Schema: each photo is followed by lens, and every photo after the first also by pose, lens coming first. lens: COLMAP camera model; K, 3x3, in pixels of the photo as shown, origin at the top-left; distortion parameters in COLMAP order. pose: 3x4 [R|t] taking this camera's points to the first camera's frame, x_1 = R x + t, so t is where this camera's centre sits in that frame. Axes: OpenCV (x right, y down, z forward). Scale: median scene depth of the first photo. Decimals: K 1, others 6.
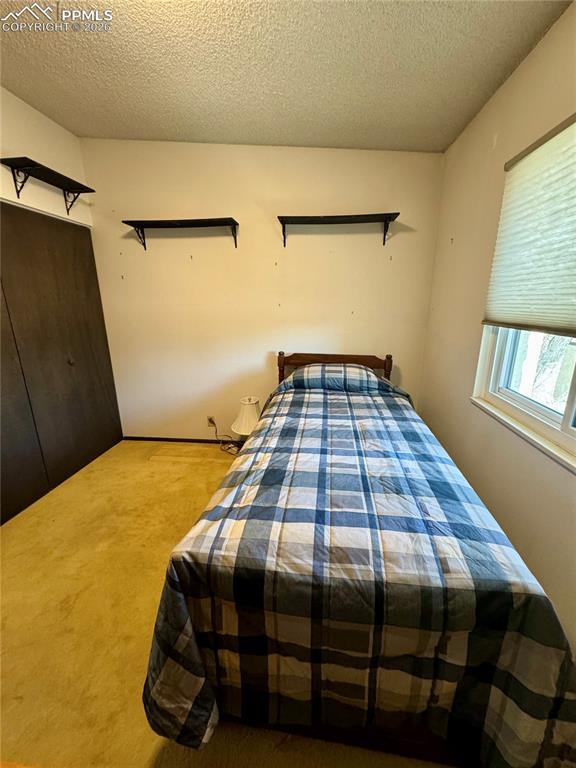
lens RADIAL K [[306.4, 0, 288.5], [0, 306.4, 383.7], [0, 0, 1]] dist [-0.001745, -0.000141]
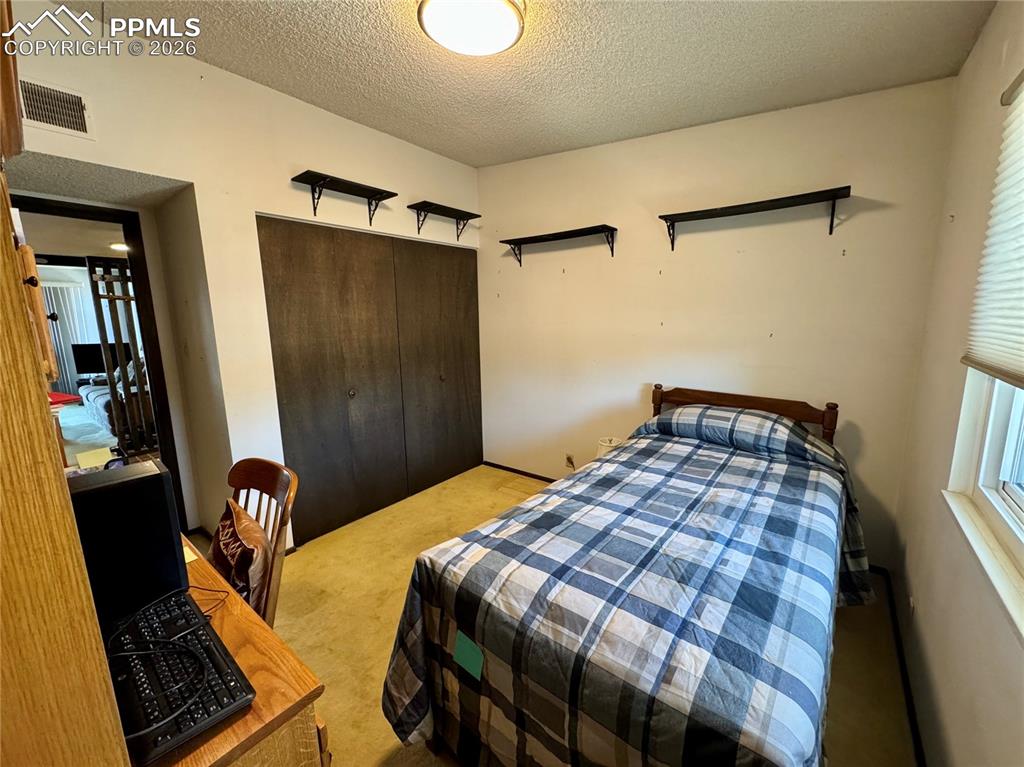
lens RADIAL K [[408.5, 0, 513.0], [0, 408.5, 383.2], [0, 0, 1]] dist [-0.001745, -0.000141]
pose [[0.846180, 0.078383, -0.527101, 0.286516], [-0.125594, 0.990594, -0.054314, -0.009723], [0.517886, 0.112161, 0.848065, -0.064425]]
